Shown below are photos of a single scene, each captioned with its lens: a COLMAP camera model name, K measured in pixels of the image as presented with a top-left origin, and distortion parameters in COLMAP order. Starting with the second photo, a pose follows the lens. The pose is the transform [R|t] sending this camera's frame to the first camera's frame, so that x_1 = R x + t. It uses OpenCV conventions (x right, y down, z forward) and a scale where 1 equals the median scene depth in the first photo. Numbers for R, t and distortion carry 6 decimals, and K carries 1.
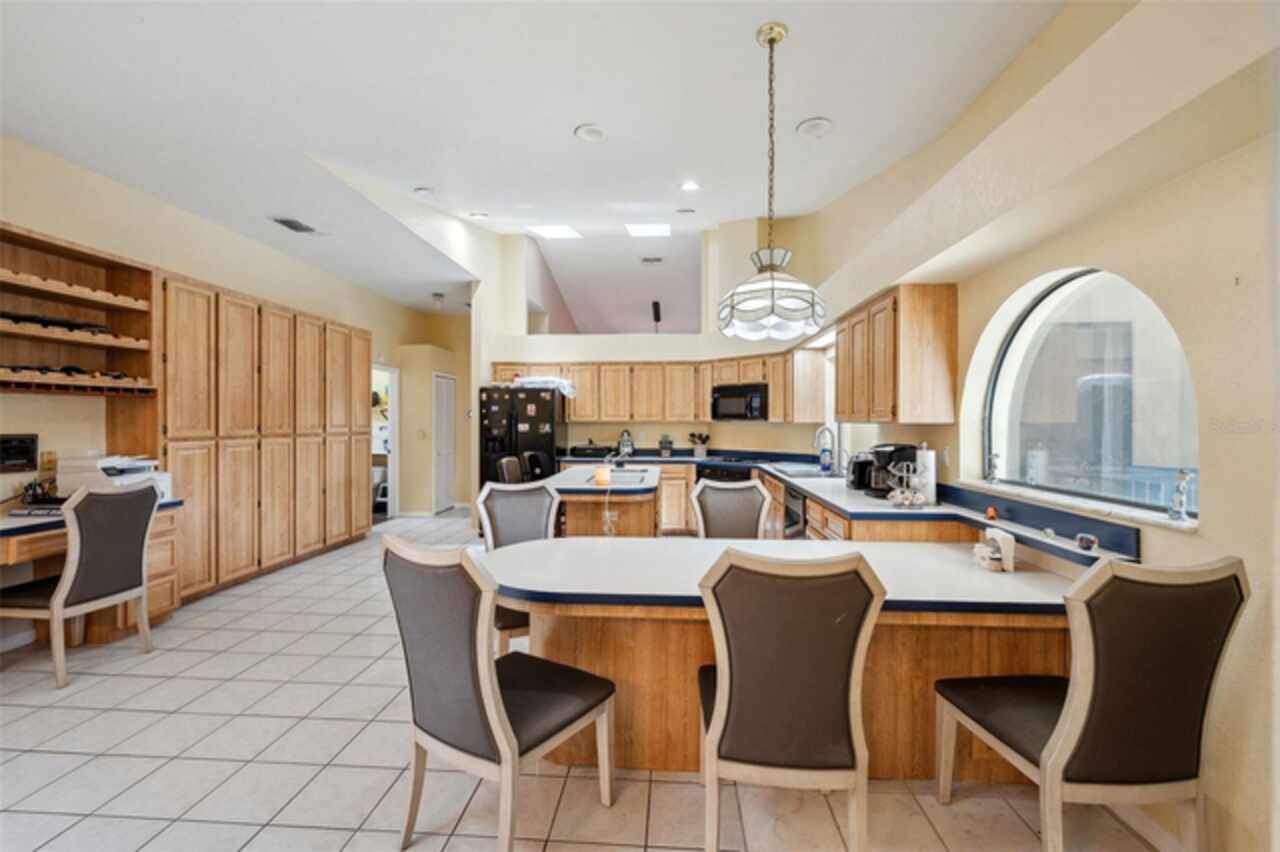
lens RADIAL K [[541.0, 0, 637.6], [0, 541.0, 423.3], [0, 0, 1]] dist [0.001495, -0.000846]
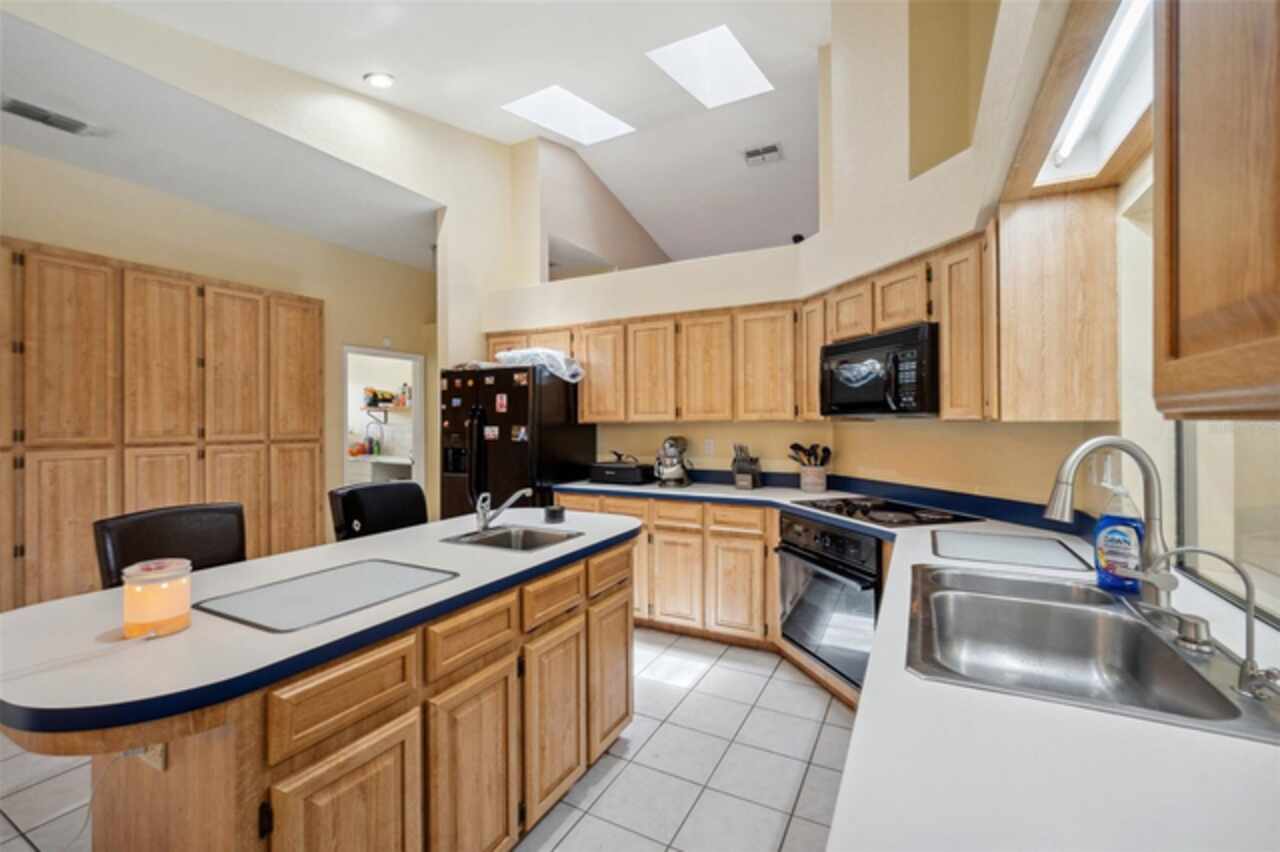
lens RADIAL K [[541.0, 0, 637.7], [0, 541.0, 422.7], [0, 0, 1]] dist [0.001495, -0.000846]
pose [[0.911428, -0.006607, -0.411406, 0.228161], [0.005997, 0.999978, -0.002773, -0.000943], [0.411416, 0.000060, 0.911448, 0.619080]]
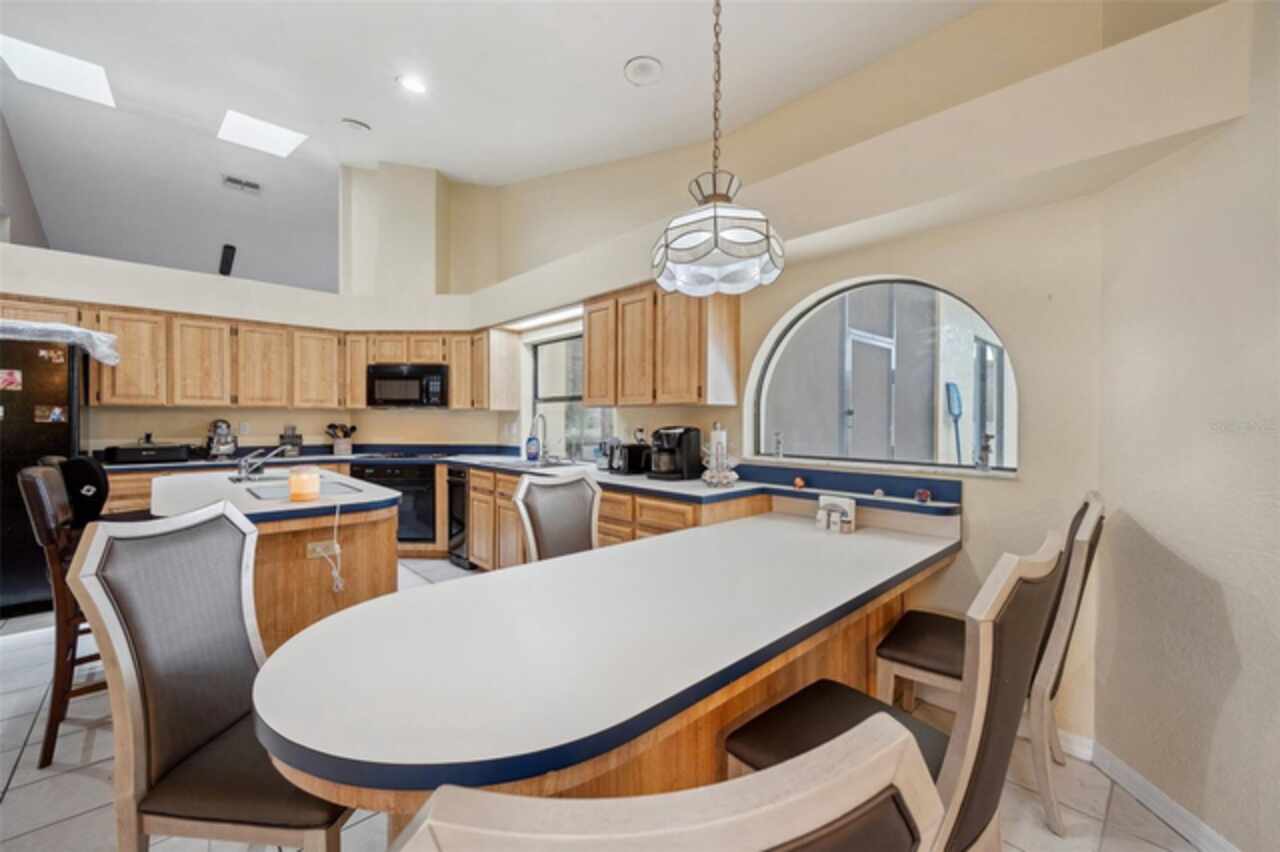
lens RADIAL K [[510.3, 0, 635.6], [0, 510.3, 422.2], [0, 0, 1]] dist [-0.000842, 0.000065]
pose [[0.684263, -0.000726, 0.729235, -0.170851], [-0.001641, 0.999995, 0.002536, 0.017425], [-0.729234, -0.002932, 0.684258, 0.249256]]
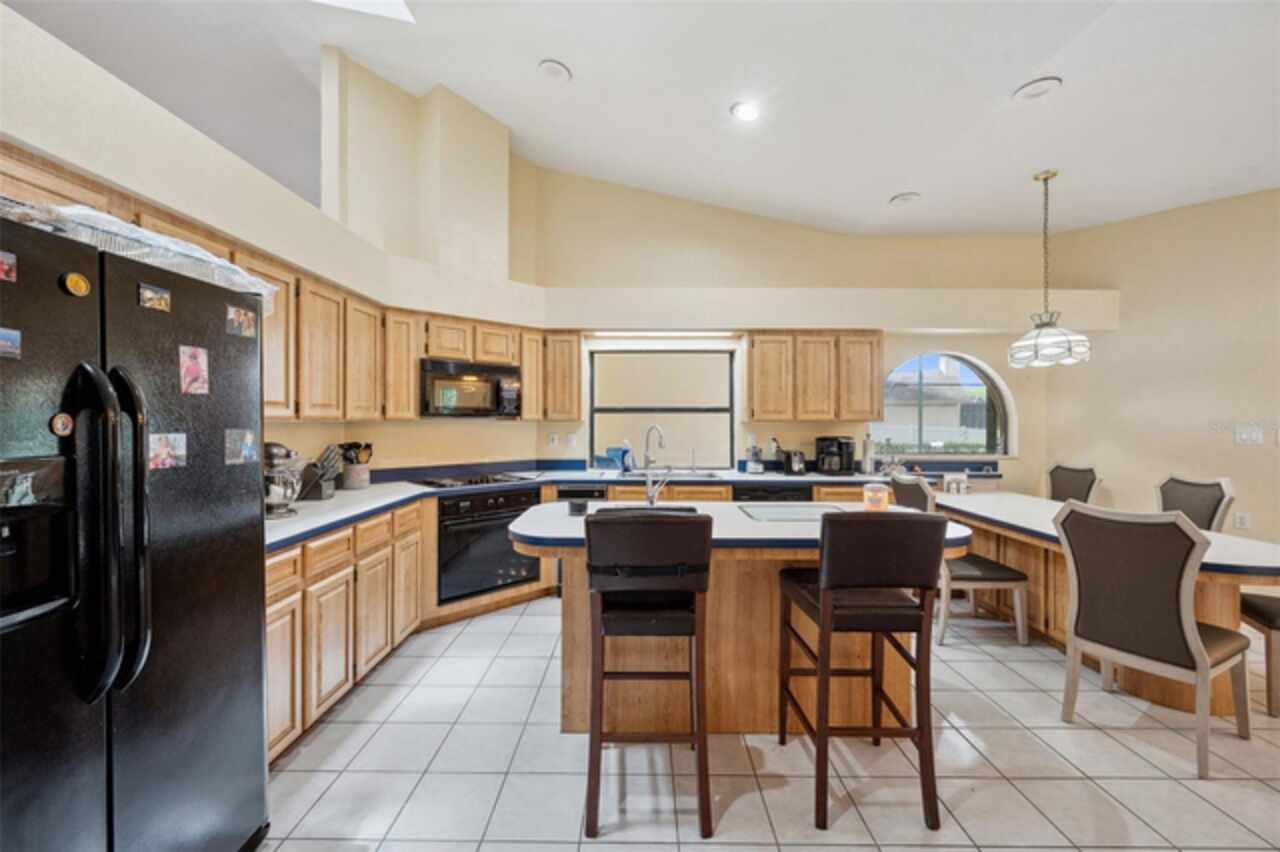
lens RADIAL K [[510.3, 0, 636.1], [0, 510.3, 418.3], [0, 0, 1]] dist [-0.000842, 0.000065]
pose [[-0.057026, -0.001751, 0.998371, -0.508717], [-0.000440, 0.999998, 0.001729, -0.006615], [-0.998373, -0.000340, -0.057026, 0.995802]]
